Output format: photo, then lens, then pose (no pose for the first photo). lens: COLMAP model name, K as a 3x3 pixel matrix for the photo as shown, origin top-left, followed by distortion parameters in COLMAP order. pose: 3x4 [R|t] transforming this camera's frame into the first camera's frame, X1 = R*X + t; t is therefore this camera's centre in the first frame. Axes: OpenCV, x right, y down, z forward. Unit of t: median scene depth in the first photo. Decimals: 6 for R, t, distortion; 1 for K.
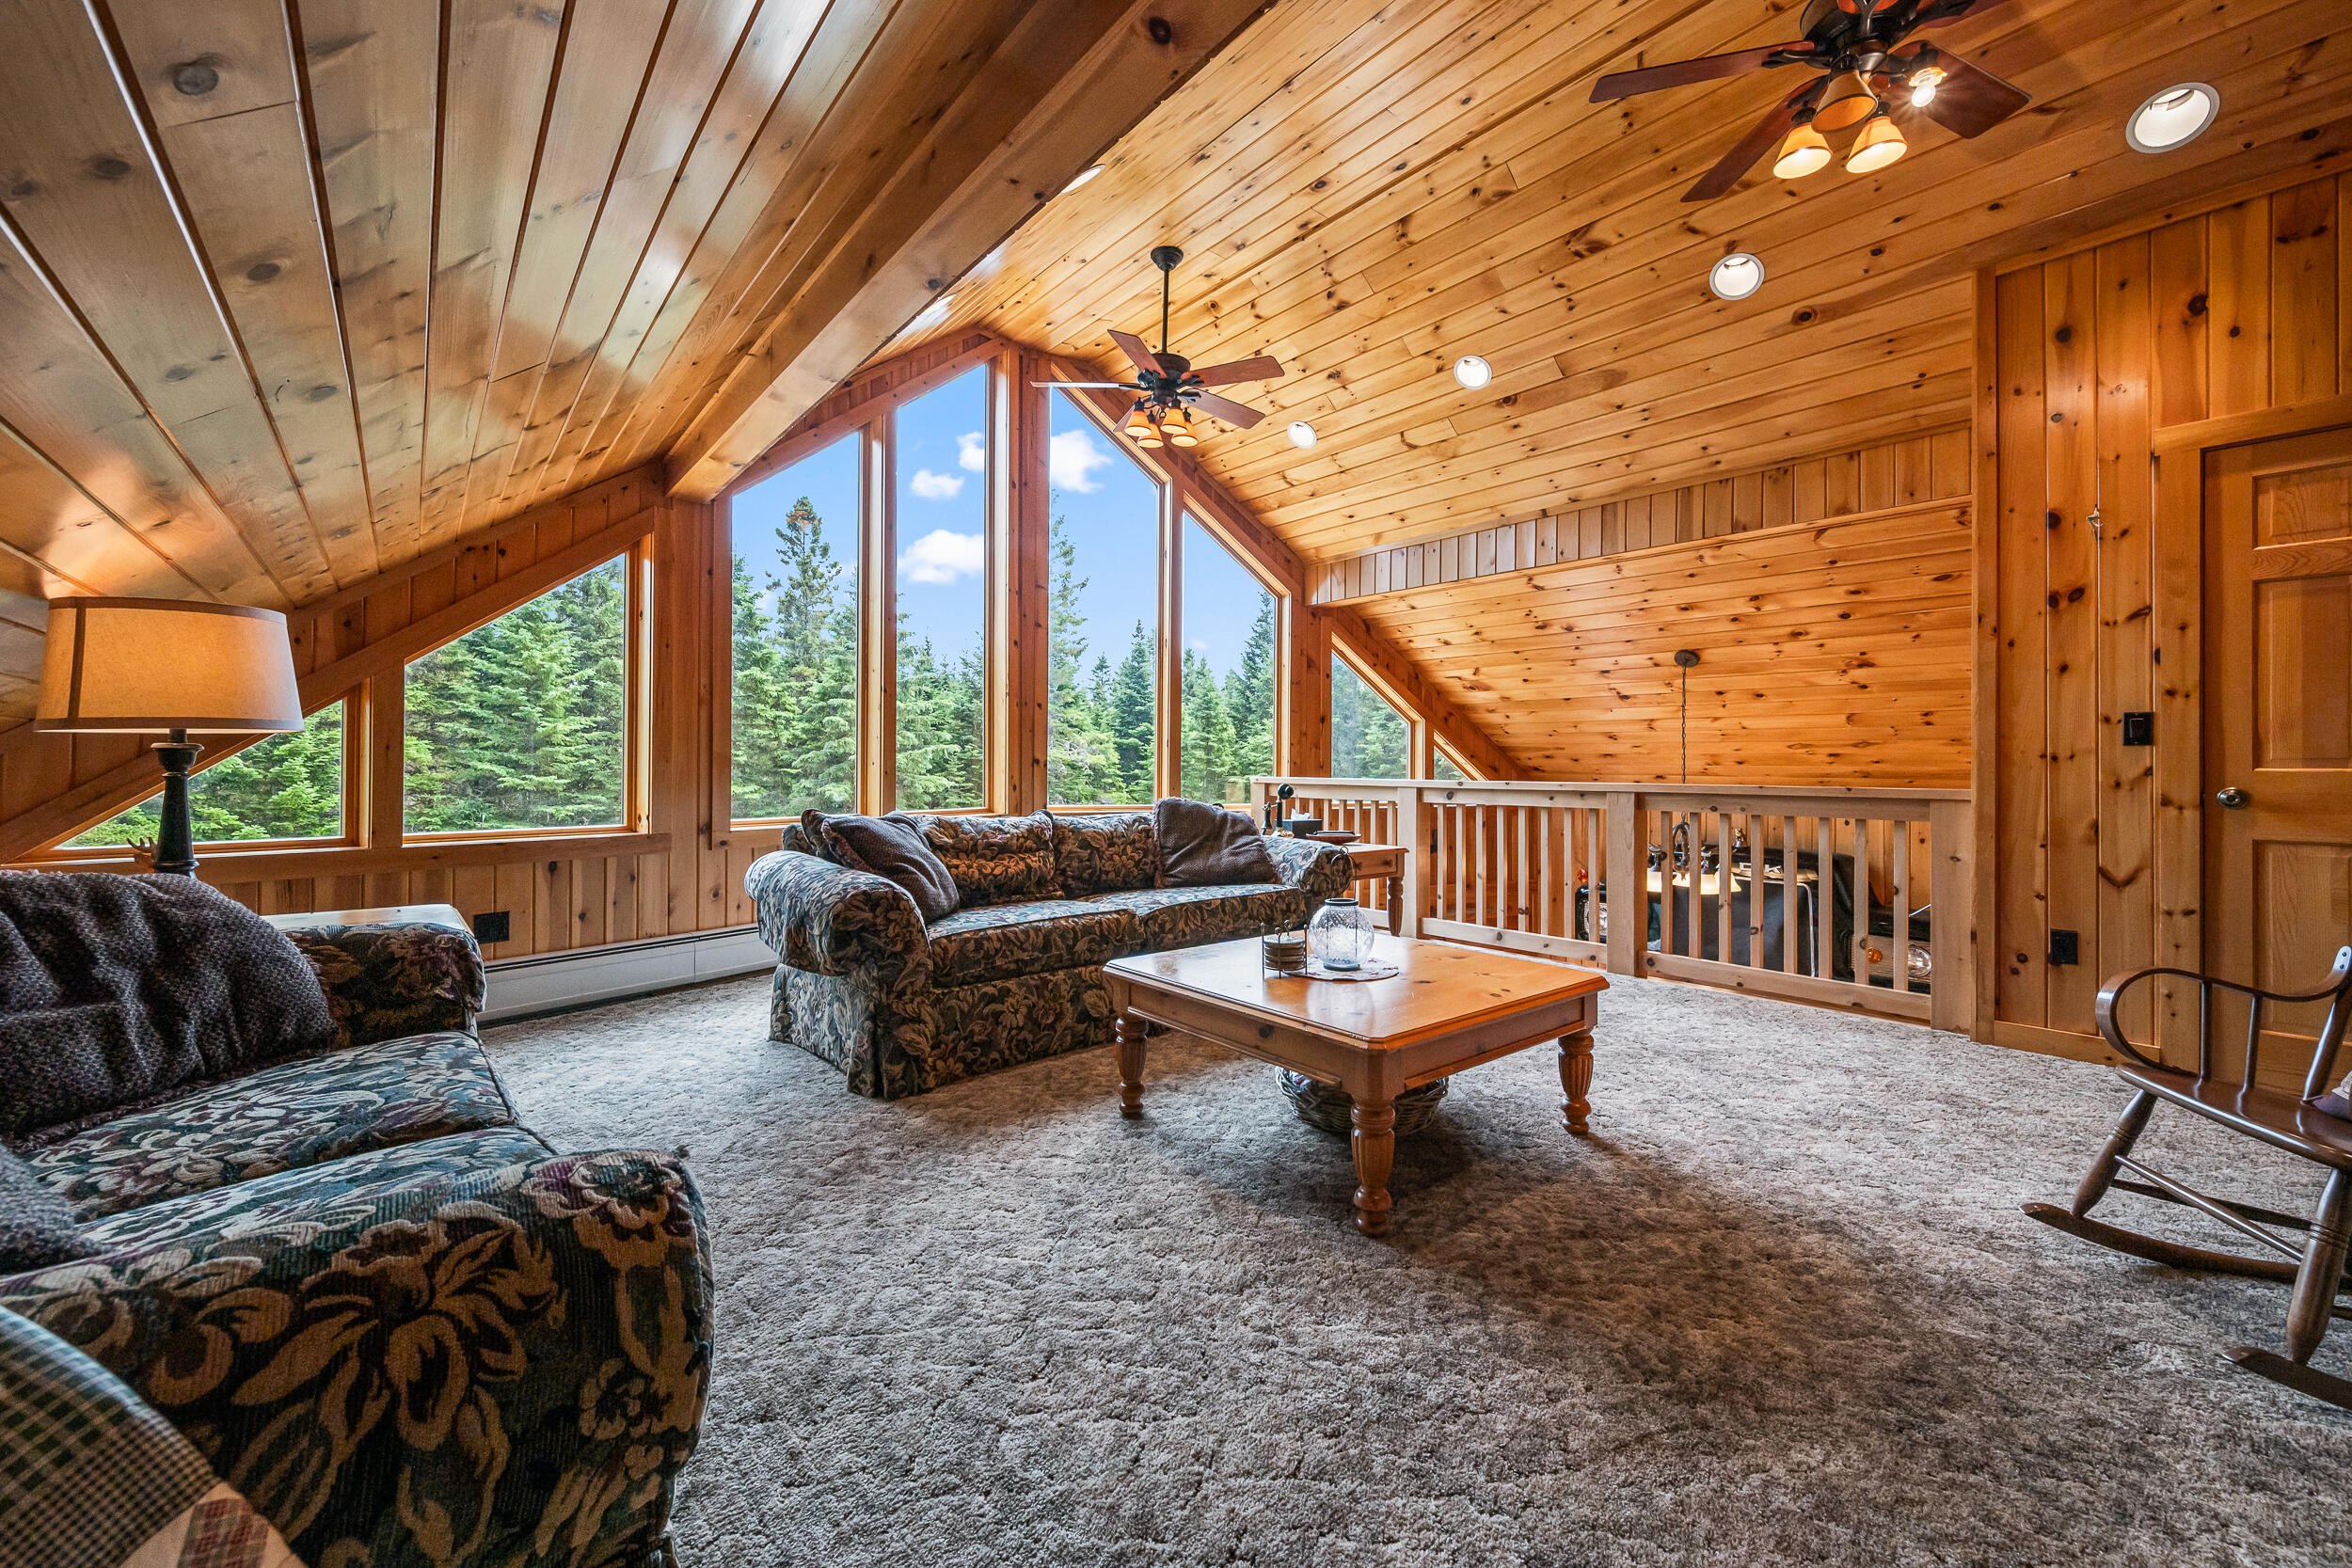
lens RADIAL K [[927.1, 0, 1196.2], [0, 927.1, 768.5], [0, 0, 1]] dist [0.001654, 0.000014]
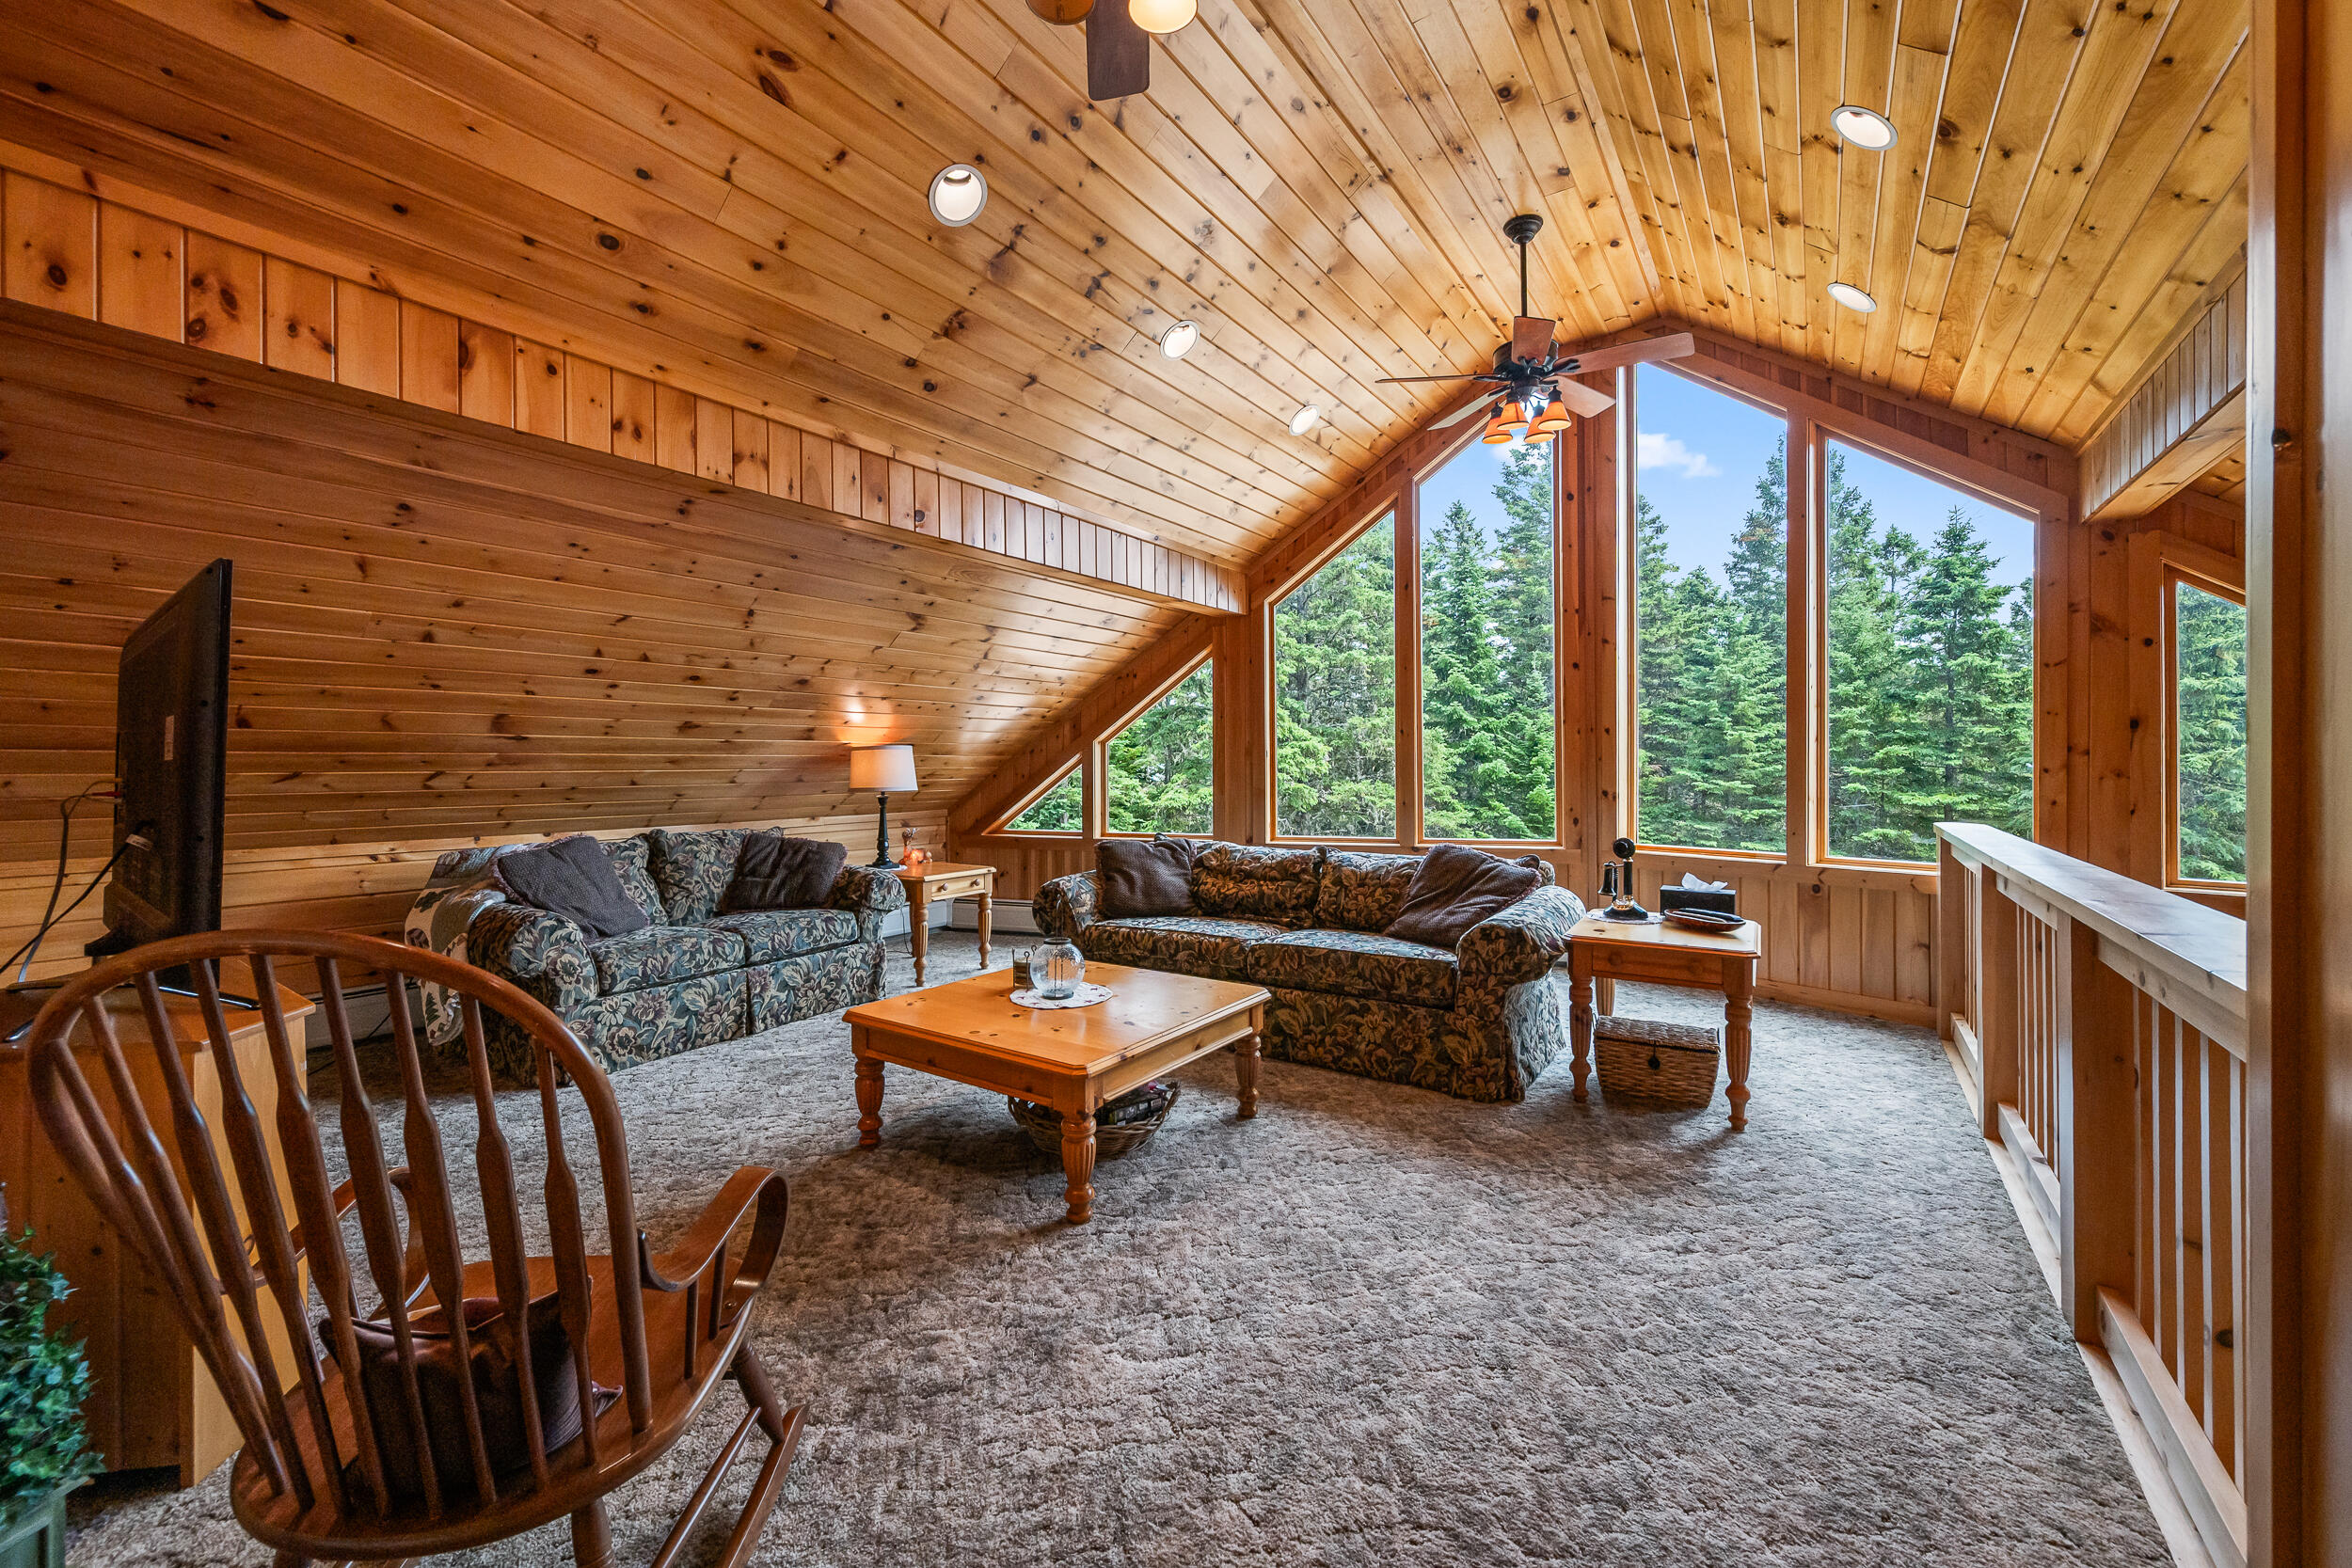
lens RADIAL K [[927.1, 0, 1187.4], [0, 927.1, 770.4], [0, 0, 1]] dist [0.001654, 0.000014]
pose [[0.264370, -0.000157, -0.964421, 0.789646], [0.006338, 0.999979, 0.001574, -0.045410], [0.964401, -0.006529, 0.264365, 0.492549]]
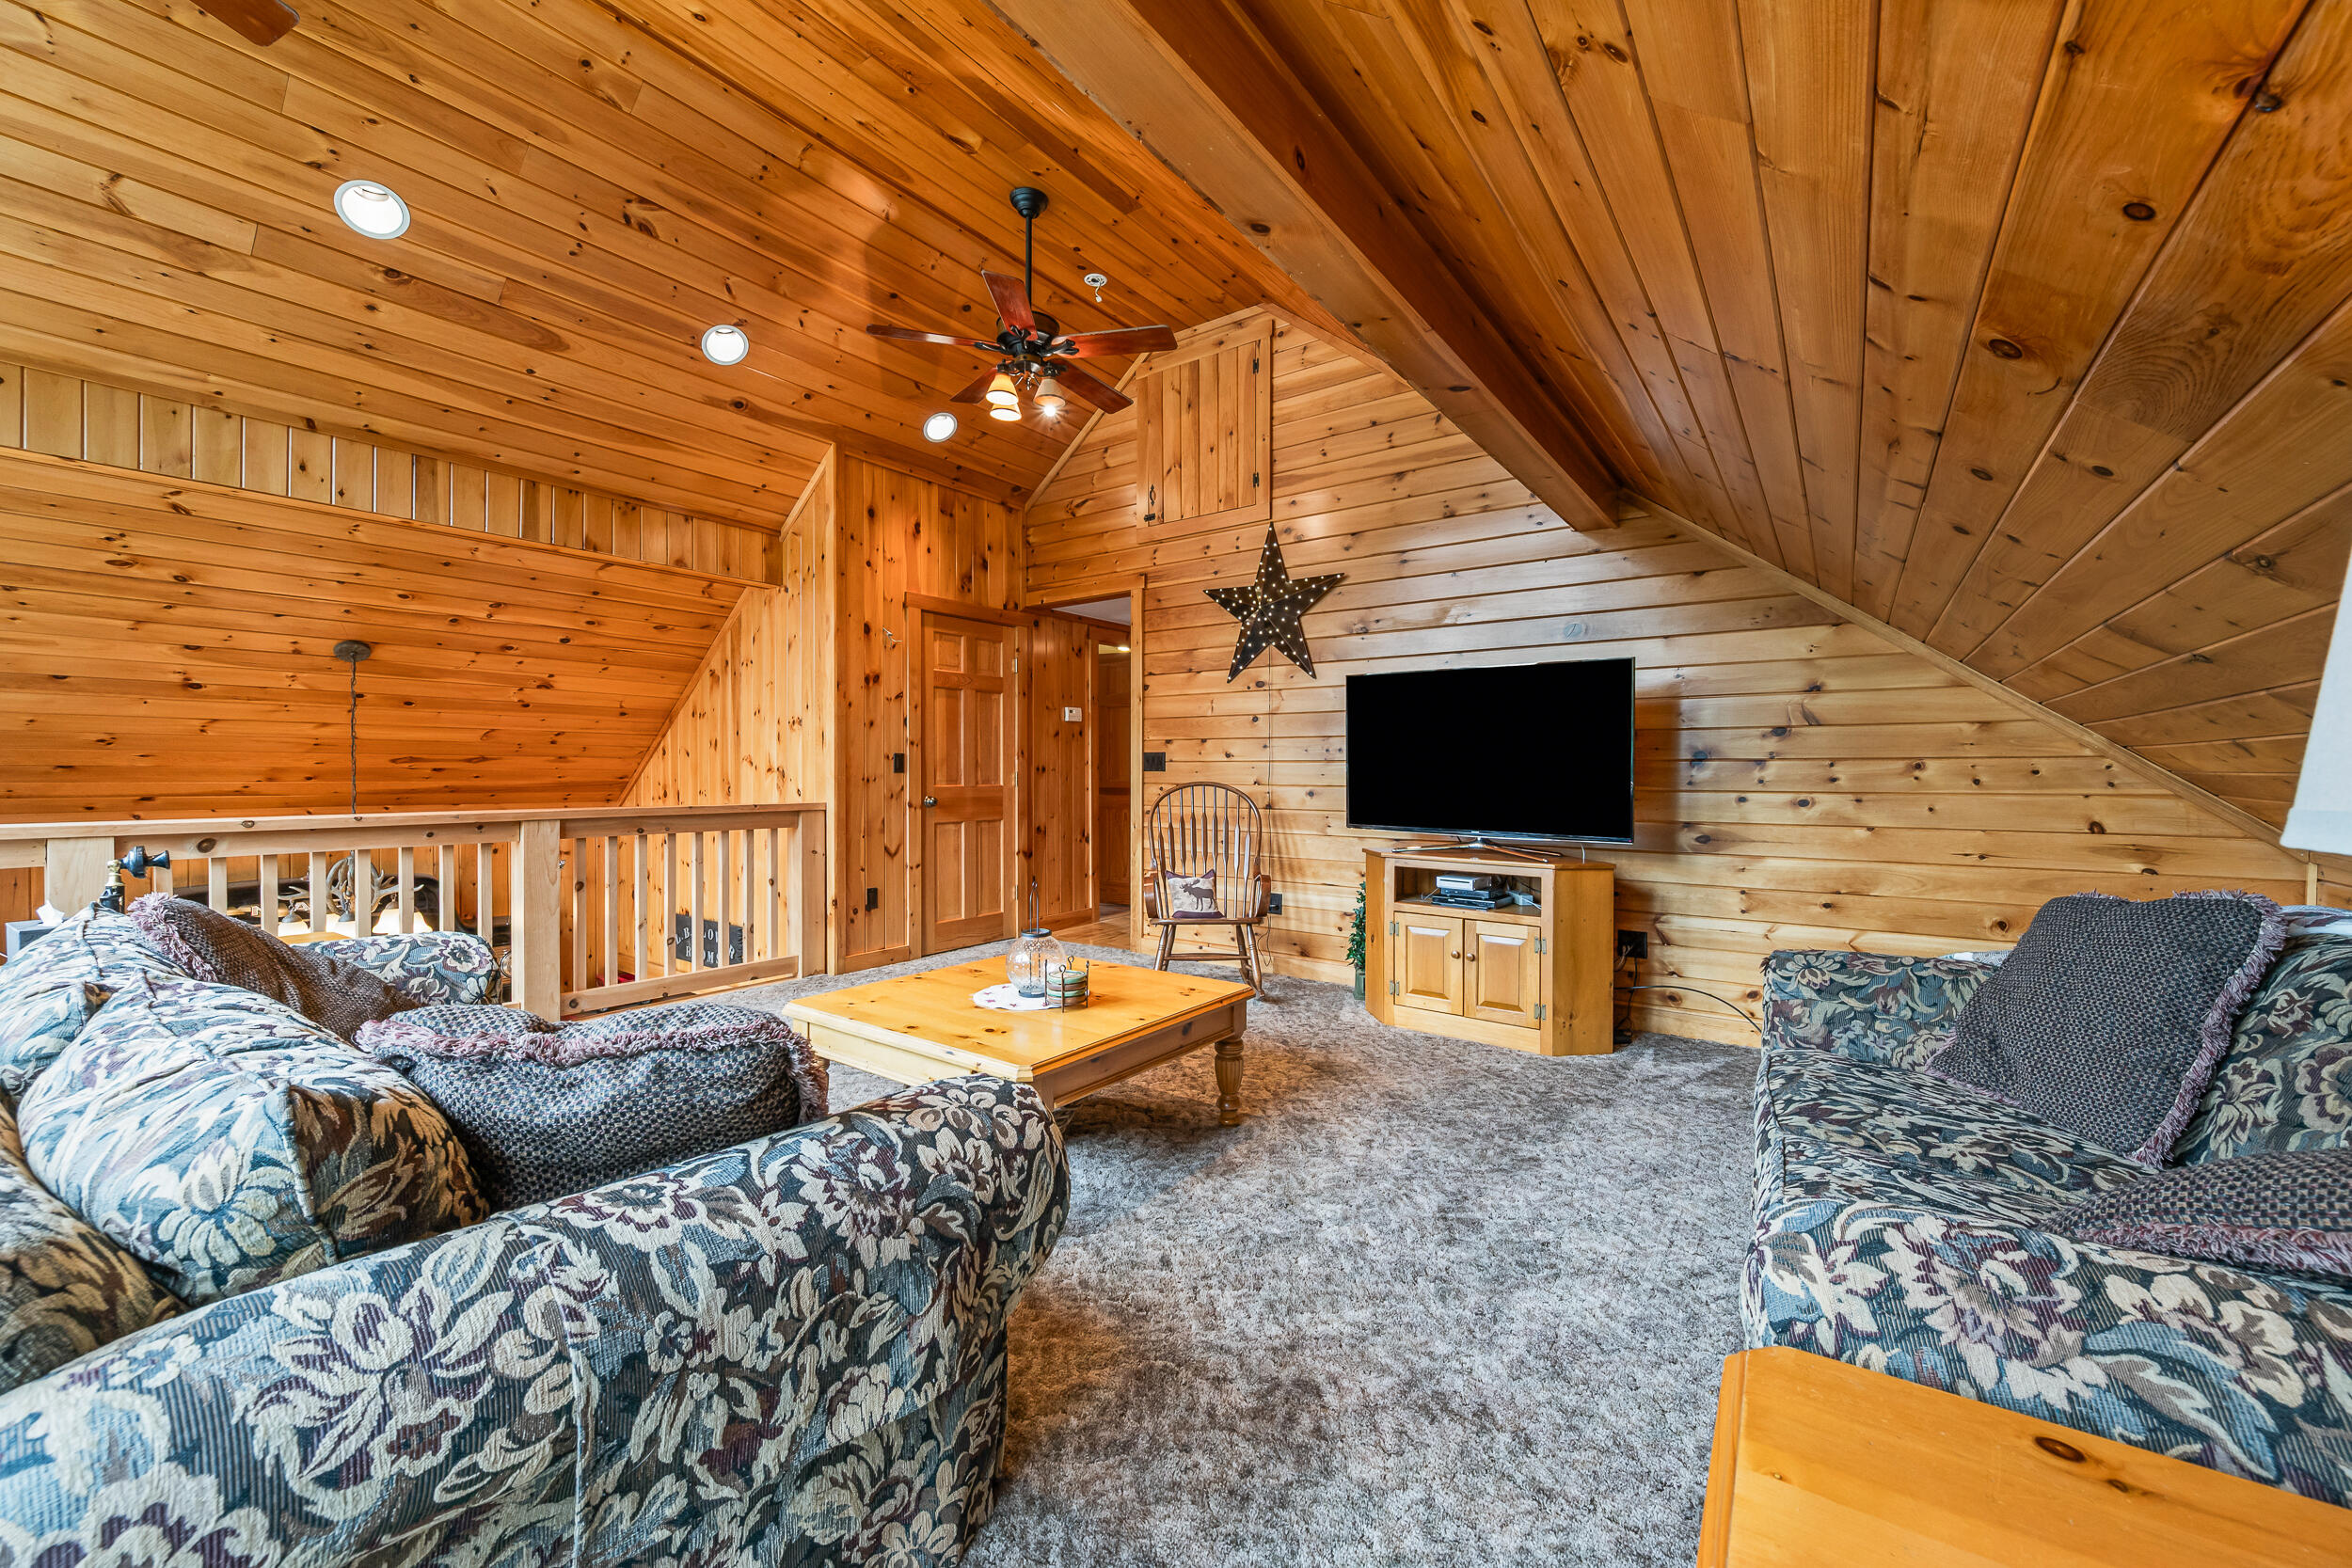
lens RADIAL K [[927.1, 0, 1179.5], [0, 927.1, 779.4], [0, 0, 1]] dist [0.001654, 0.000014]
pose [[-0.244384, -0.015277, 0.969558, -0.540211], [-0.001572, 0.999881, 0.015359, -0.028080], [-0.969677, 0.002230, -0.244379, 0.645751]]
